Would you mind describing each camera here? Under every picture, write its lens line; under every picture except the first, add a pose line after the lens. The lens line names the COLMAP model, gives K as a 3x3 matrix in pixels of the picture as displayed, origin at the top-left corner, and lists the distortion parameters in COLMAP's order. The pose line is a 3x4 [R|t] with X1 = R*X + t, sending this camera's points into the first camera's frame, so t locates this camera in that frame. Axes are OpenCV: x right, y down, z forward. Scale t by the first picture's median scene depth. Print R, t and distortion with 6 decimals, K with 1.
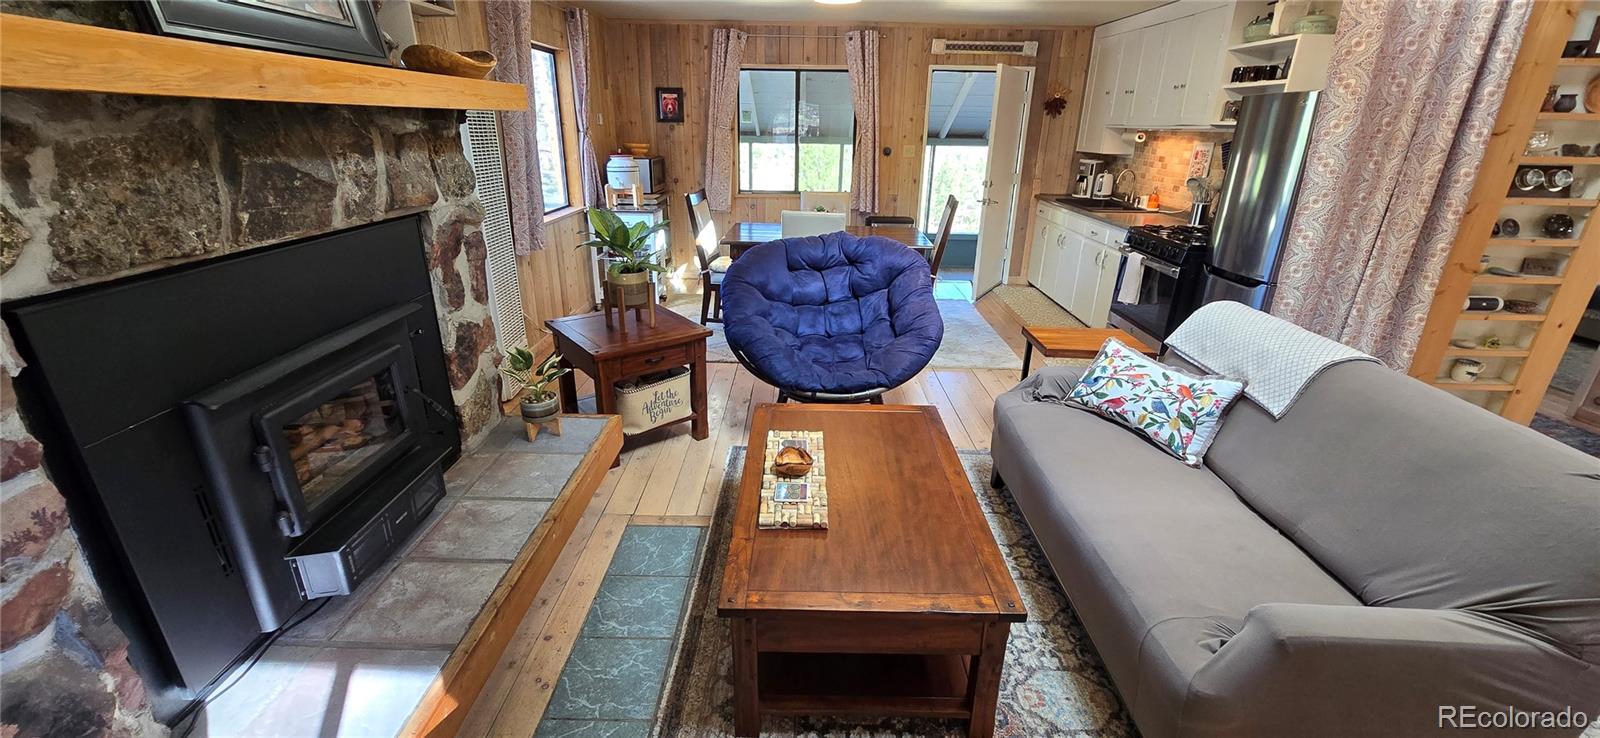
lens RADIAL K [[659.5, 0, 796.9], [0, 659.5, 375.1], [0, 0, 1]] dist [-0.007196, 0.002669]
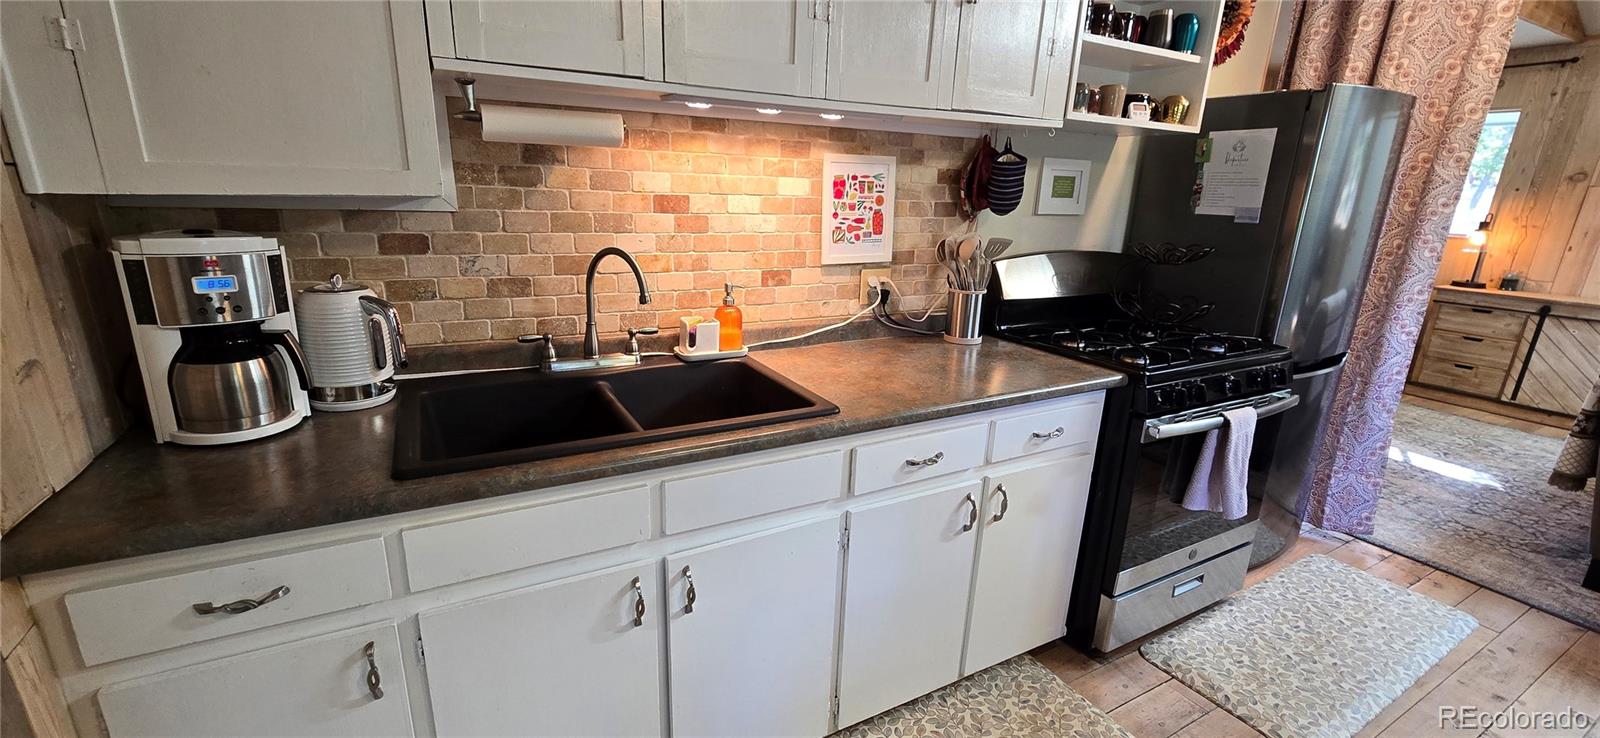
lens RADIAL K [[659.5, 0, 796.9], [0, 659.5, 374.1], [0, 0, 1]] dist [-0.007196, 0.002669]
pose [[-0.494097, -0.275017, 0.824763, 0.429024], [0.274867, 0.850578, 0.448292, -0.677773], [-0.824813, 0.448200, -0.344675, 1.935622]]
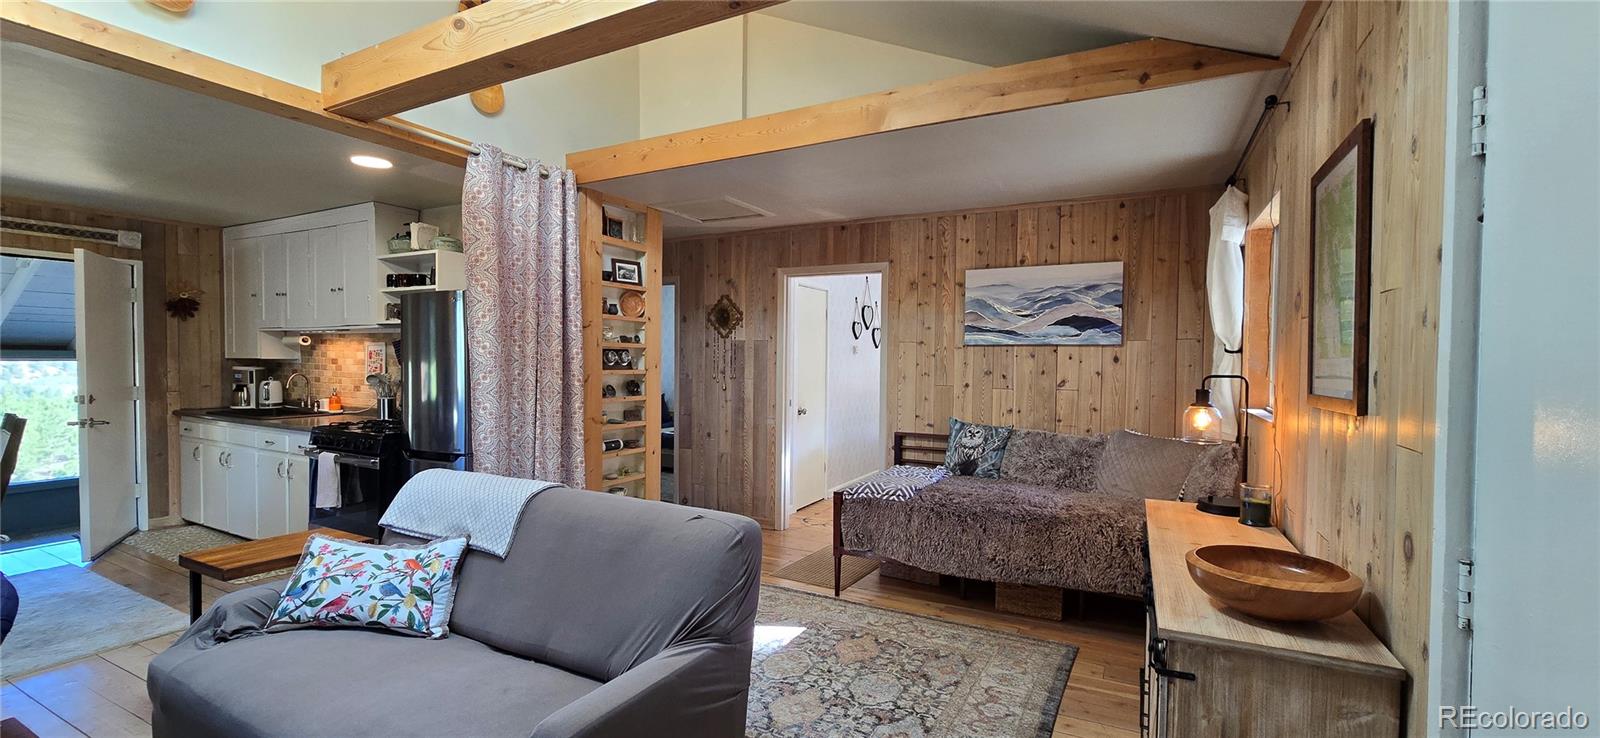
lens RADIAL K [[659.5, 0, 794.9], [0, 659.5, 375.5], [0, 0, 1]] dist [-0.007196, 0.002669]
pose [[0.459864, -0.035858, 0.887265, 0.014851], [0.316631, 0.940128, -0.126113, 0.047771], [-0.829621, 0.338930, 0.443684, 0.033058]]
